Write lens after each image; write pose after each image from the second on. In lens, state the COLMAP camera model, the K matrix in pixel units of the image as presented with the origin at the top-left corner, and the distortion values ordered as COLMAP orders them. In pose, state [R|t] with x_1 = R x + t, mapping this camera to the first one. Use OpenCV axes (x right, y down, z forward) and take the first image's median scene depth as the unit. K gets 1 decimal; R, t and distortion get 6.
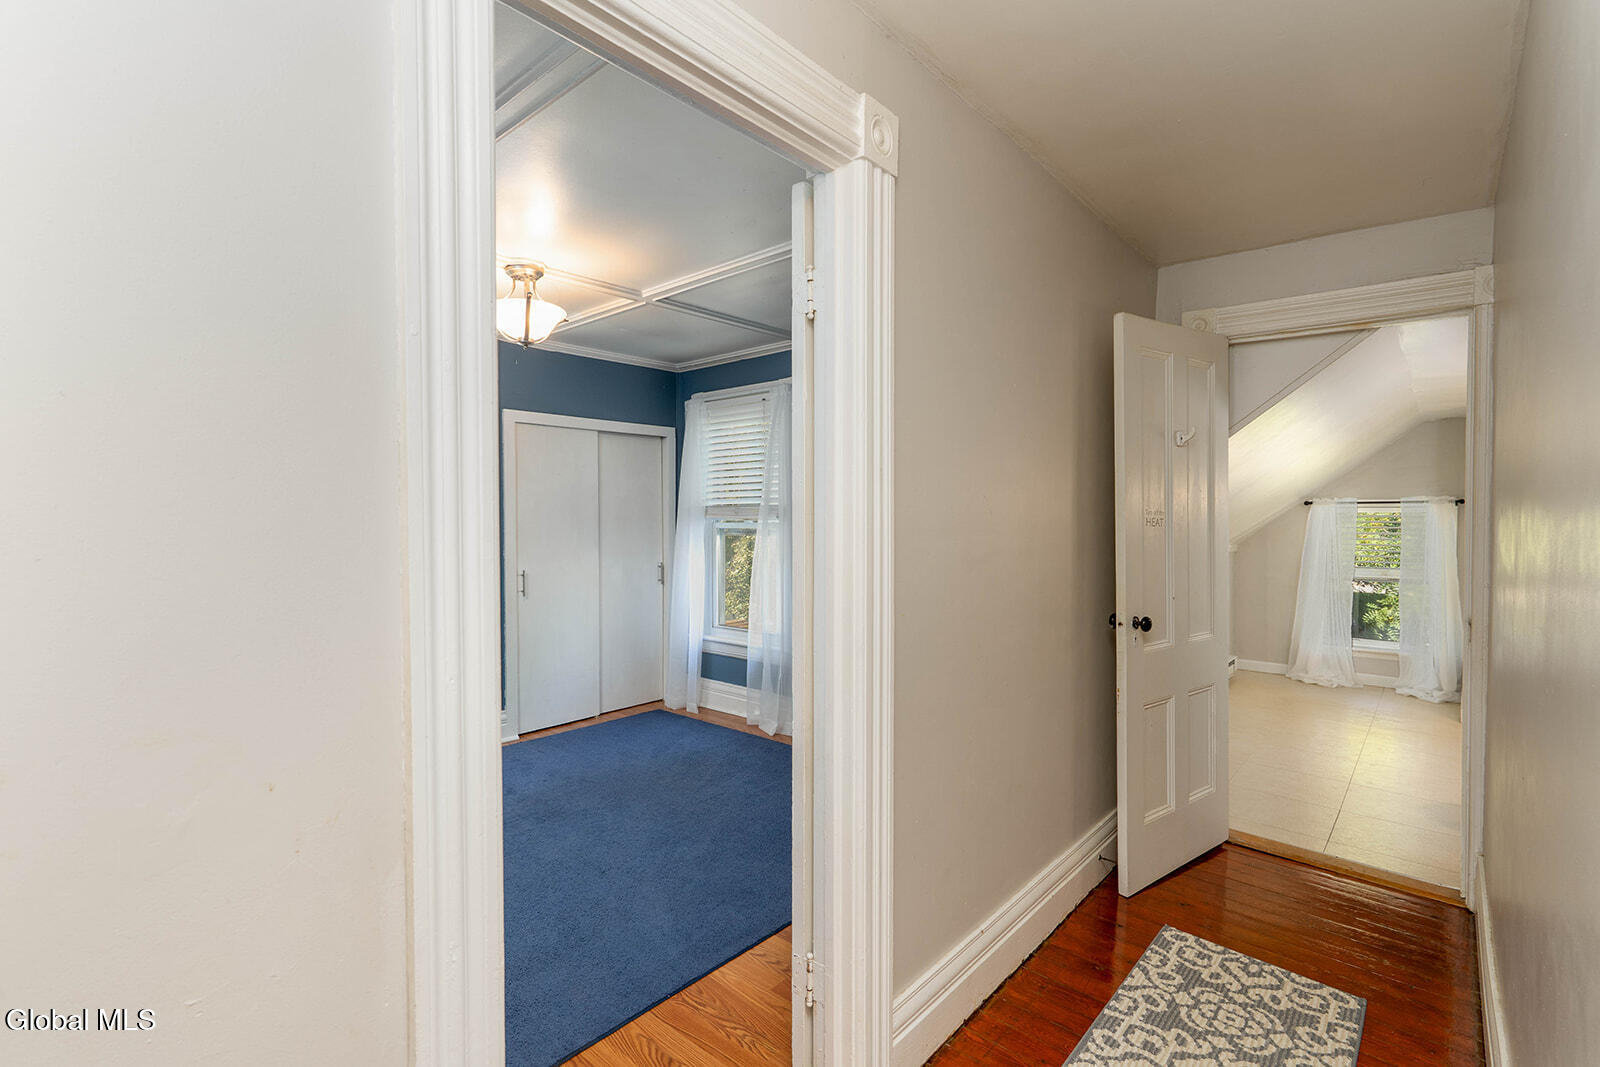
lens RADIAL K [[726.7, 0, 782.7], [0, 726.7, 532.5], [0, 0, 1]] dist [-0.002032, 0.000319]
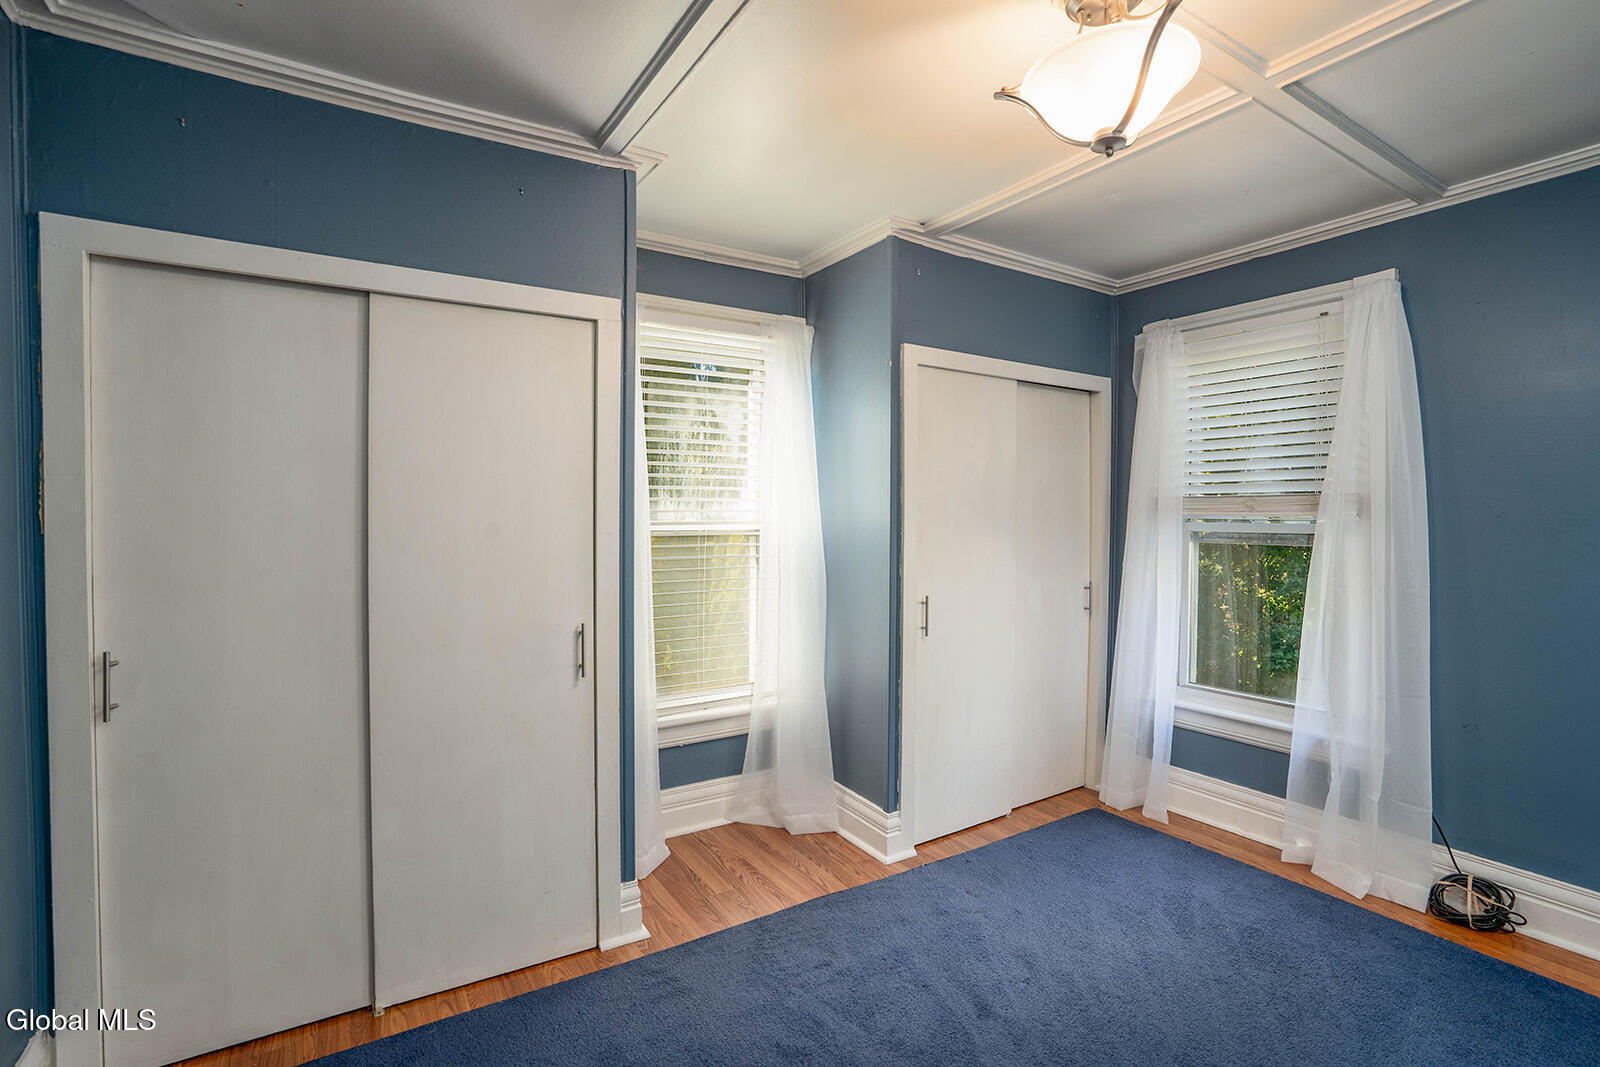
lens RADIAL K [[726.7, 0, 811.1], [0, 726.7, 531.1], [0, 0, 1]] dist [-0.002032, 0.000319]
pose [[0.969968, 0.012661, -0.242904, -0.268137], [-0.011702, 0.999917, 0.005391, -0.005381], [0.242952, -0.002386, 0.970035, 0.311624]]
